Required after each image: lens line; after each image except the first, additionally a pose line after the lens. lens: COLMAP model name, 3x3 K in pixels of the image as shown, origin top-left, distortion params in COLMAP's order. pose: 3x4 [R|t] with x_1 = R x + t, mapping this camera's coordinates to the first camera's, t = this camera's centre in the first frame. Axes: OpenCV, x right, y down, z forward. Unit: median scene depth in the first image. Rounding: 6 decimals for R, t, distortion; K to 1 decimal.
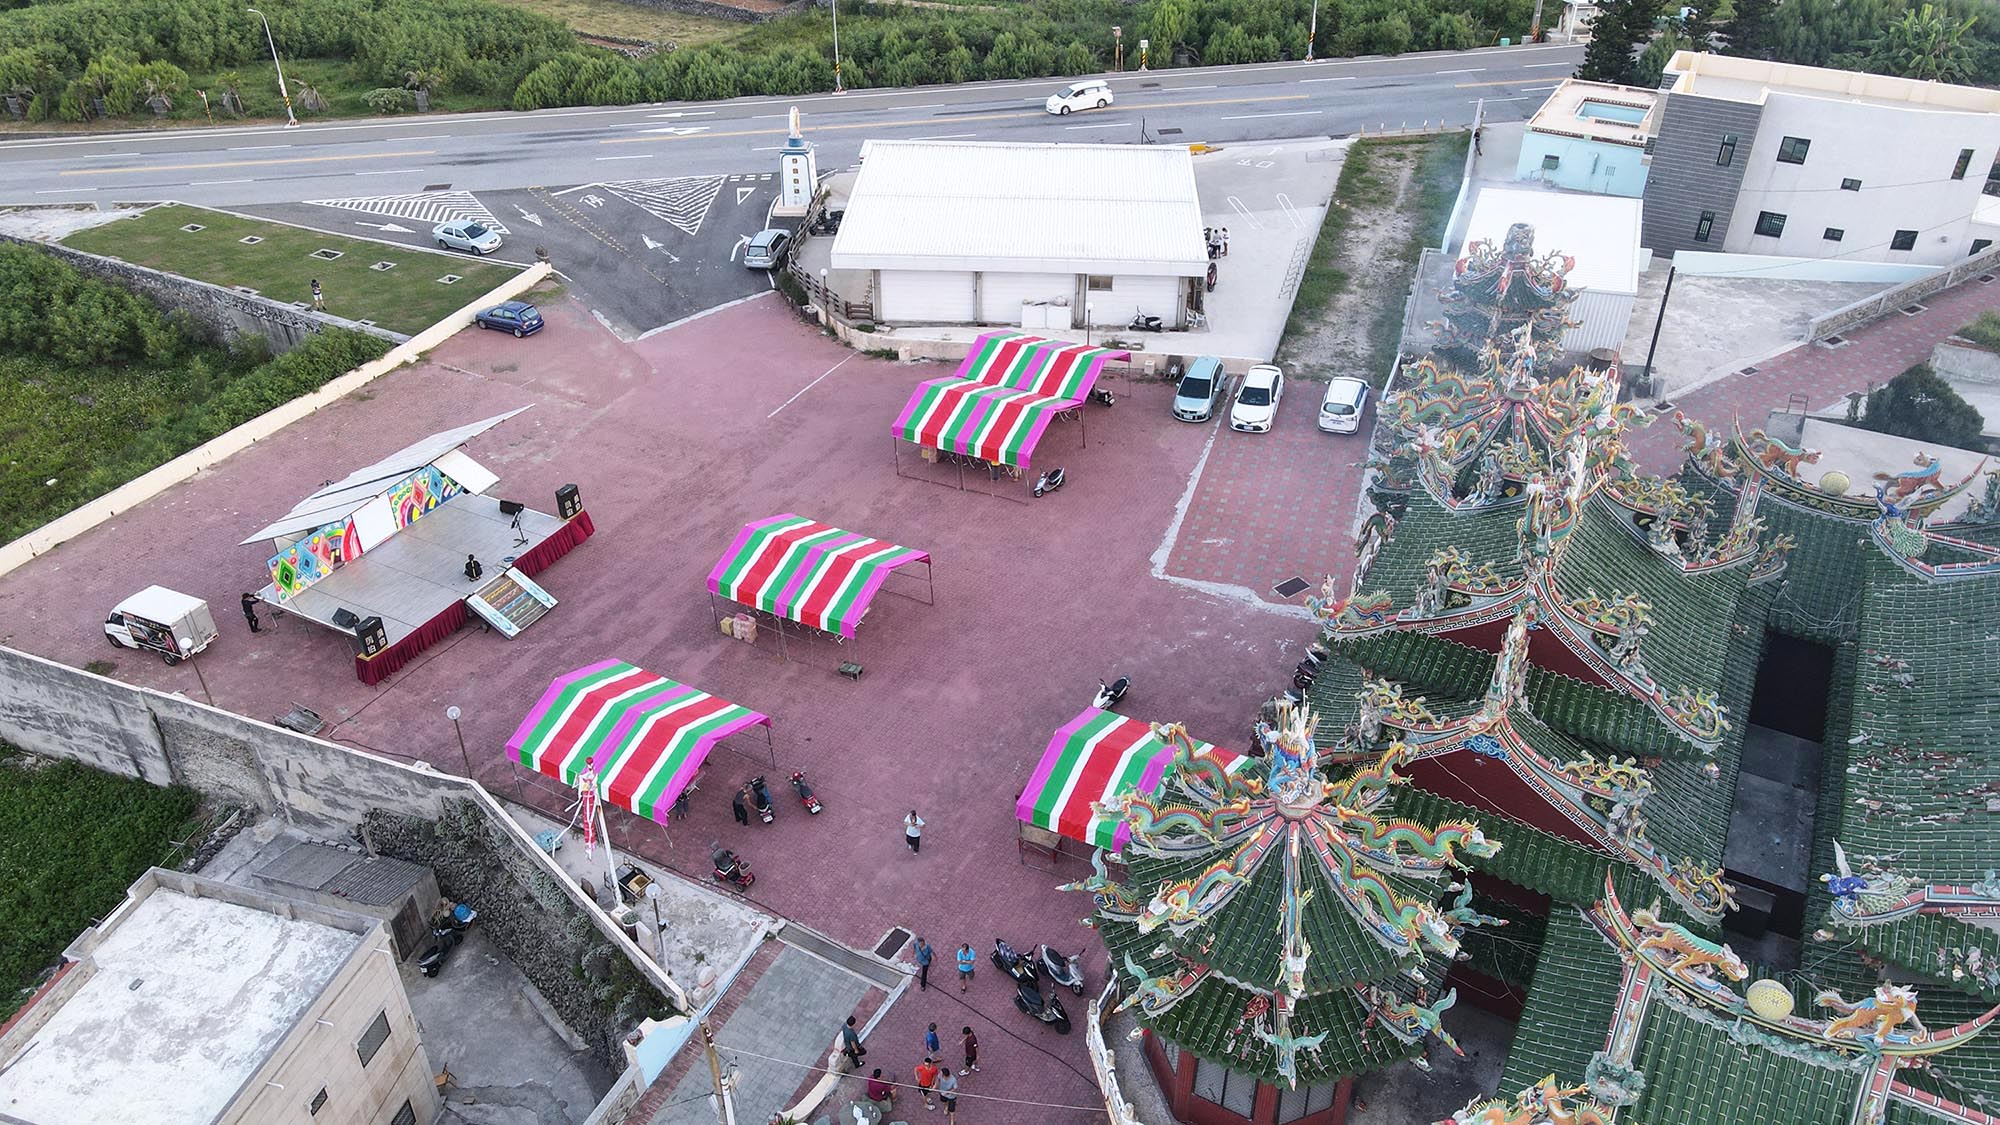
lens RADIAL K [[1460.2, 0, 1000.0], [0, 1460.2, 562.5], [0, 0, 1]] dist [-0.009398, 0.029816]
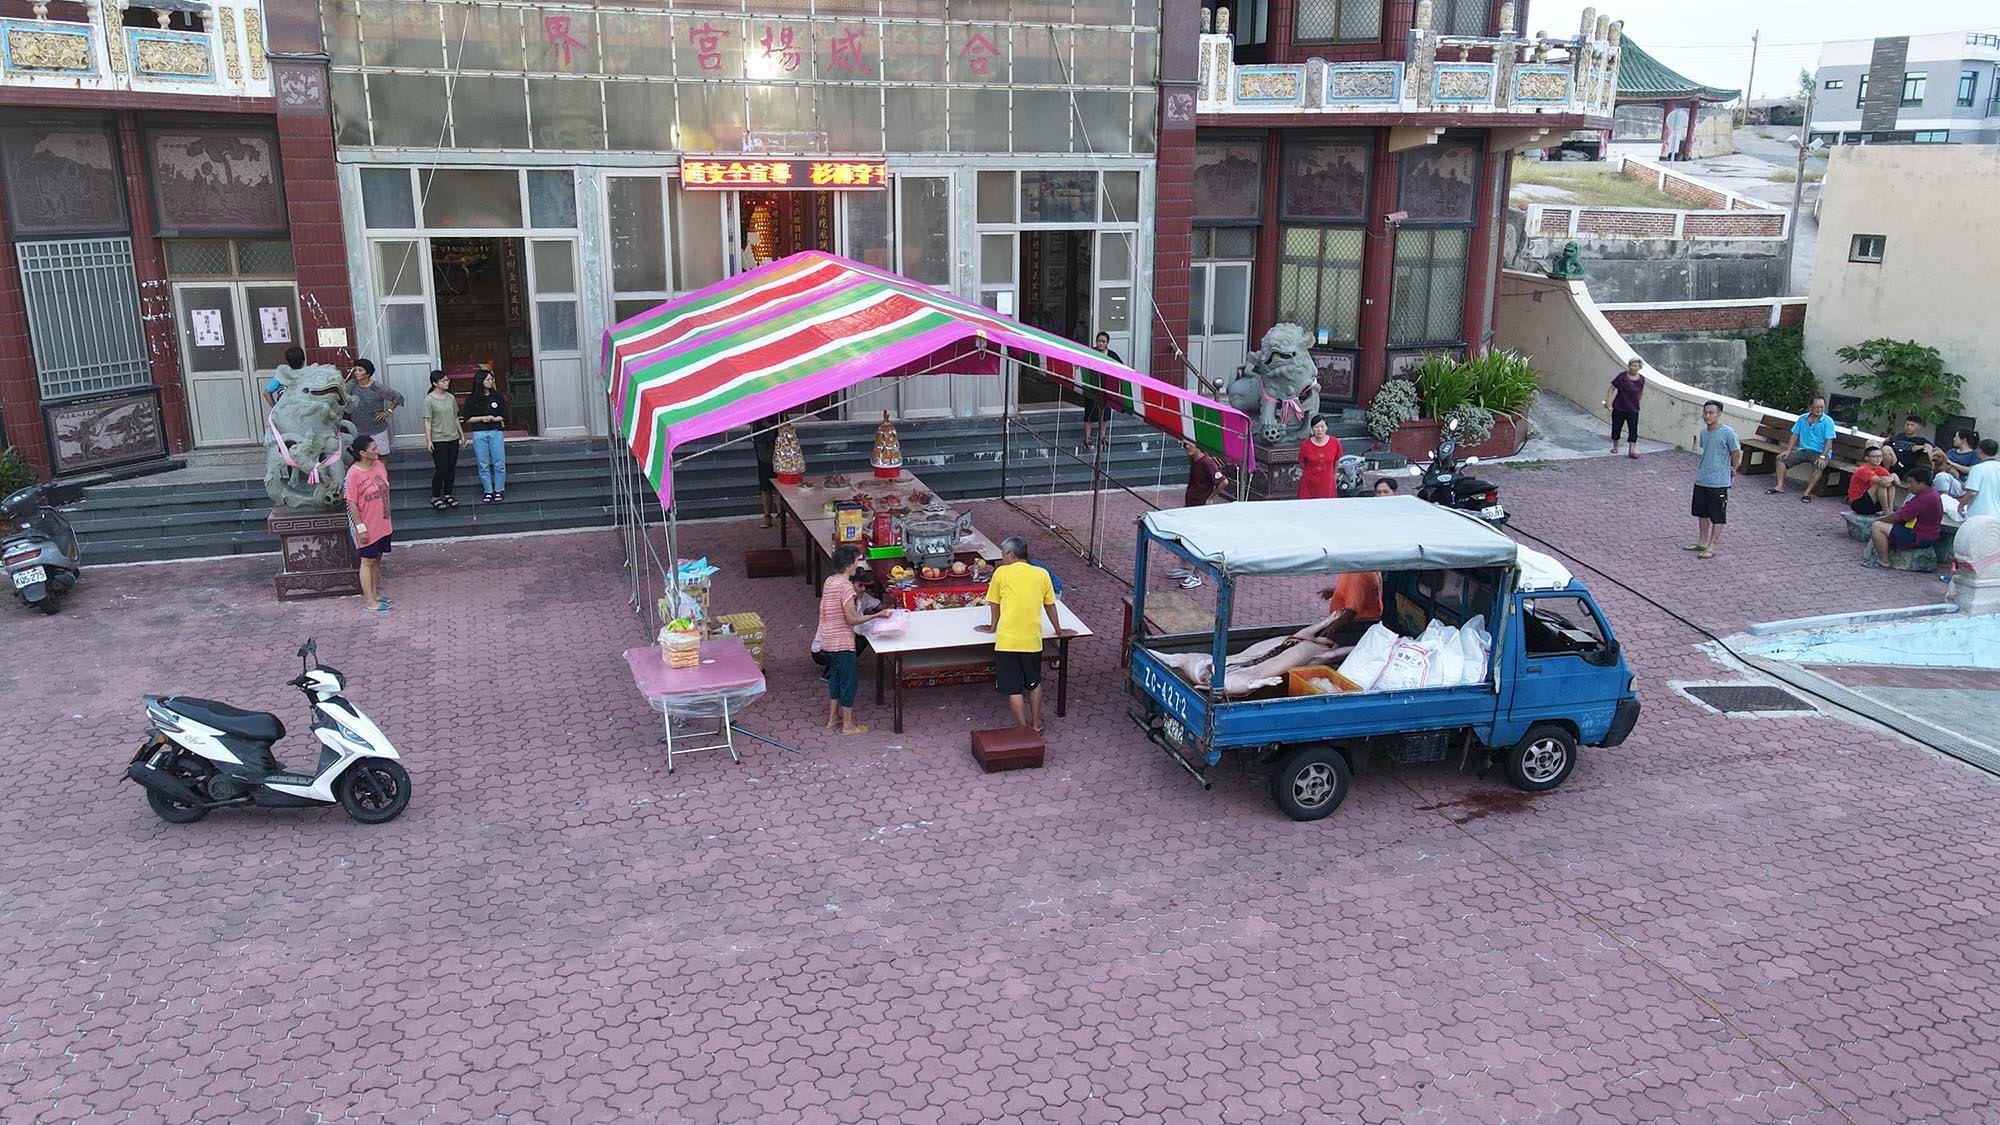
lens RADIAL K [[1460.2, 0, 1000.0], [0, 1460.2, 562.5], [0, 0, 1]] dist [-0.009398, 0.029816]
pose [[-0.750829, -0.174989, 0.636895, -0.098170], [0.367665, 0.690333, 0.623107, -0.012518], [-0.548706, 0.702011, -0.453985, 0.792787]]
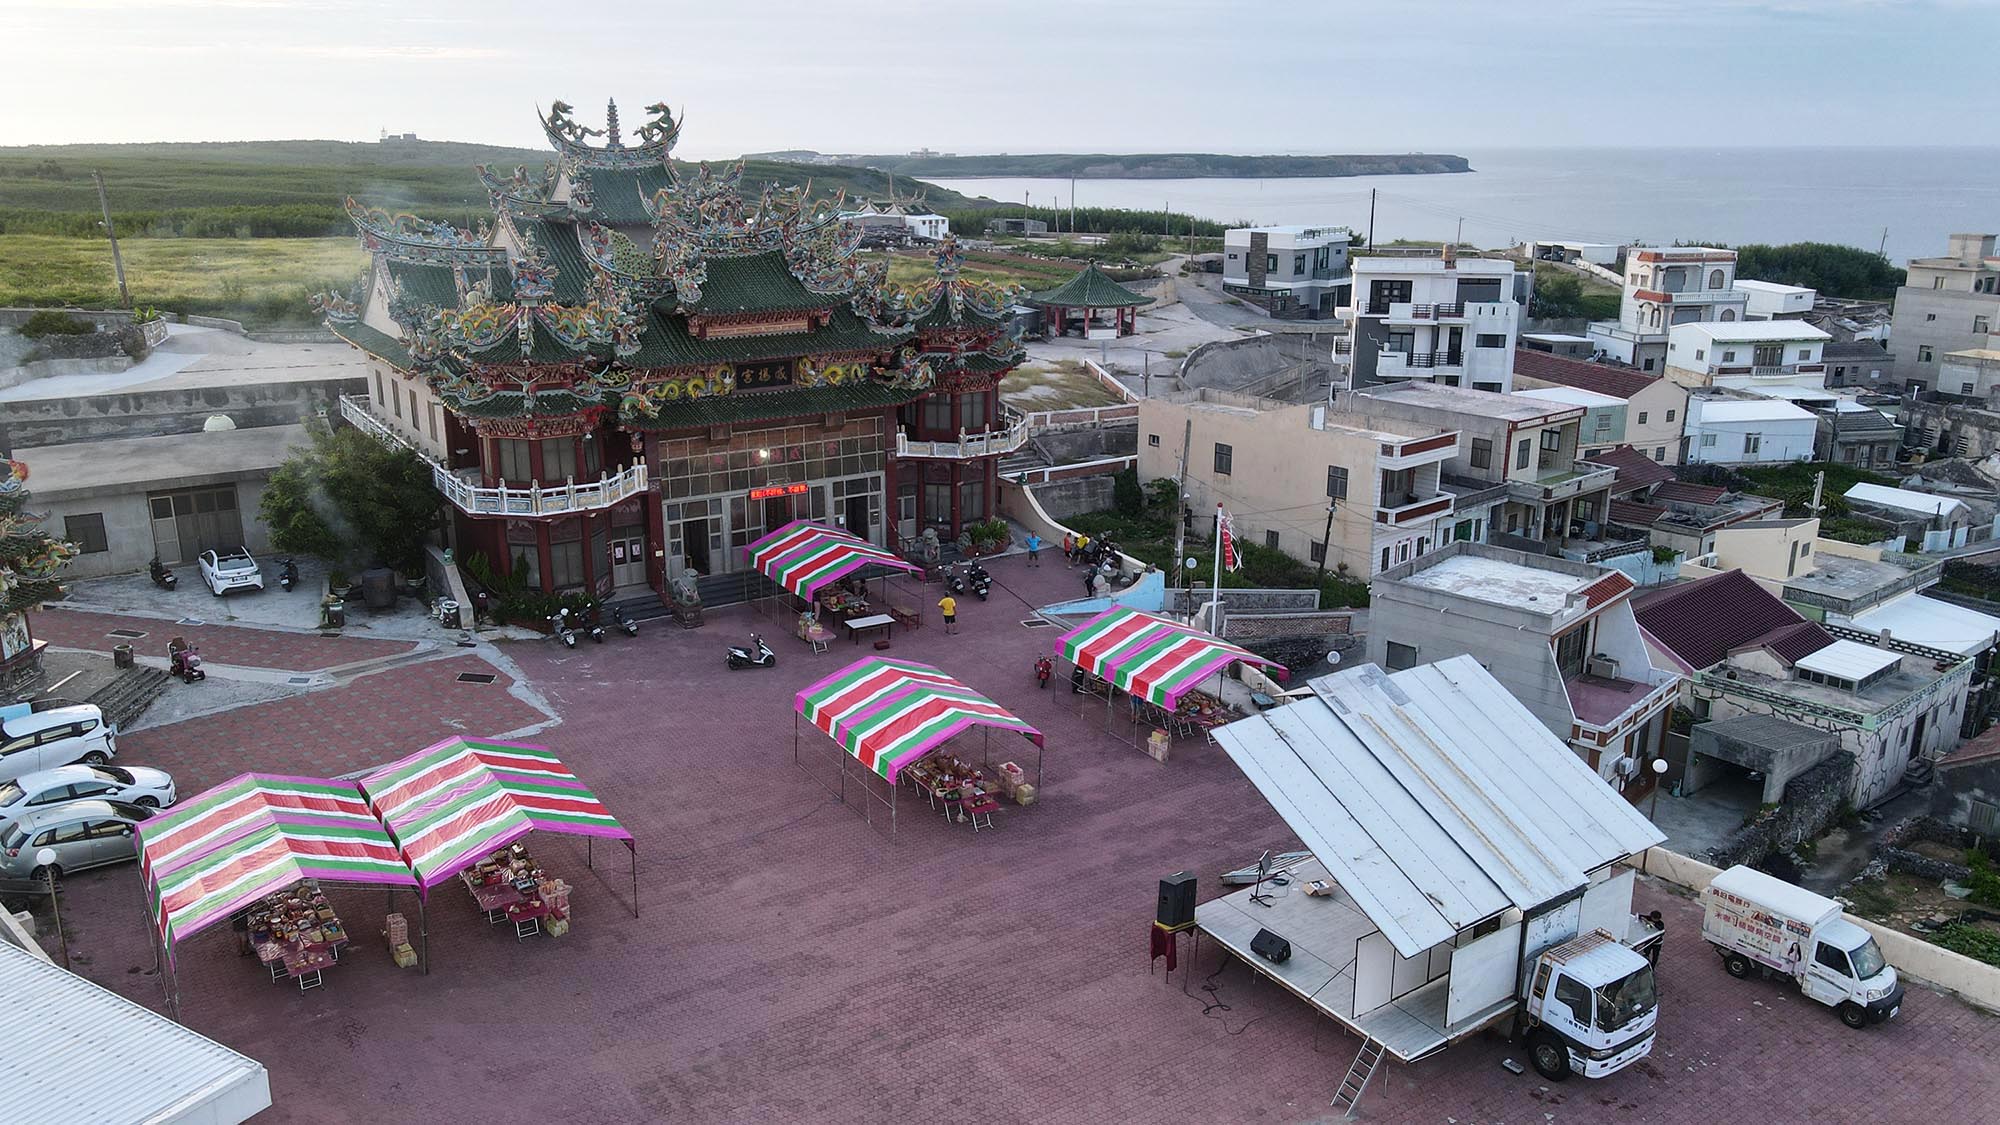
lens RADIAL K [[1460.2, 0, 1000.0], [0, 1460.2, 562.5], [0, 0, 1]] dist [-0.009398, 0.029816]
pose [[-0.891945, -0.123022, 0.435086, -0.433379], [0.253749, 0.660249, 0.706883, -0.528468], [-0.374227, 0.740903, -0.557689, 1.158670]]
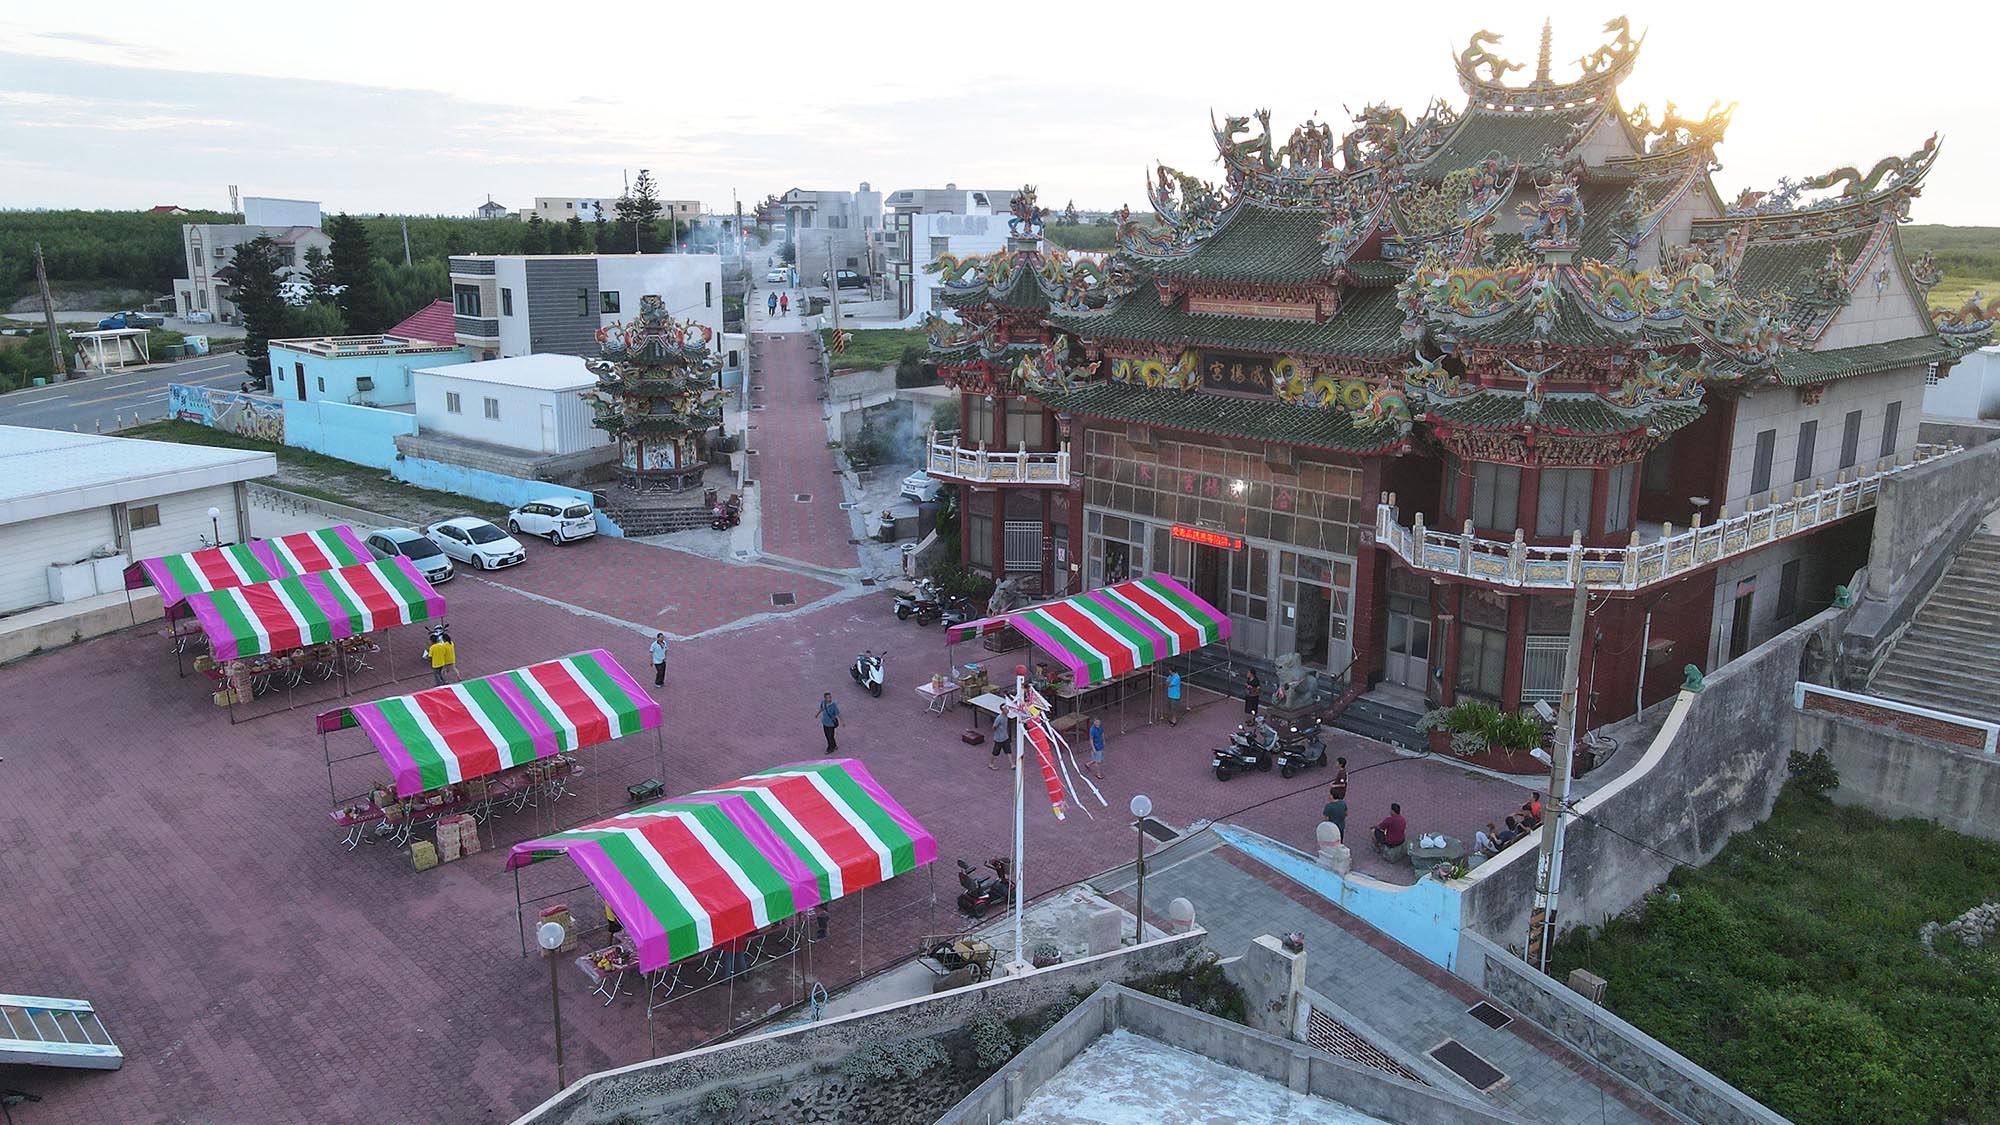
lens RADIAL K [[1460.2, 0, 1000.0], [0, 1460.2, 562.5], [0, 0, 1]] dist [-0.009398, 0.029816]
pose [[0.312288, -0.211720, 0.926094, -0.543468], [0.526668, 0.849907, 0.016705, 0.047558], [-0.790630, 0.482528, 0.376922, 0.448101]]
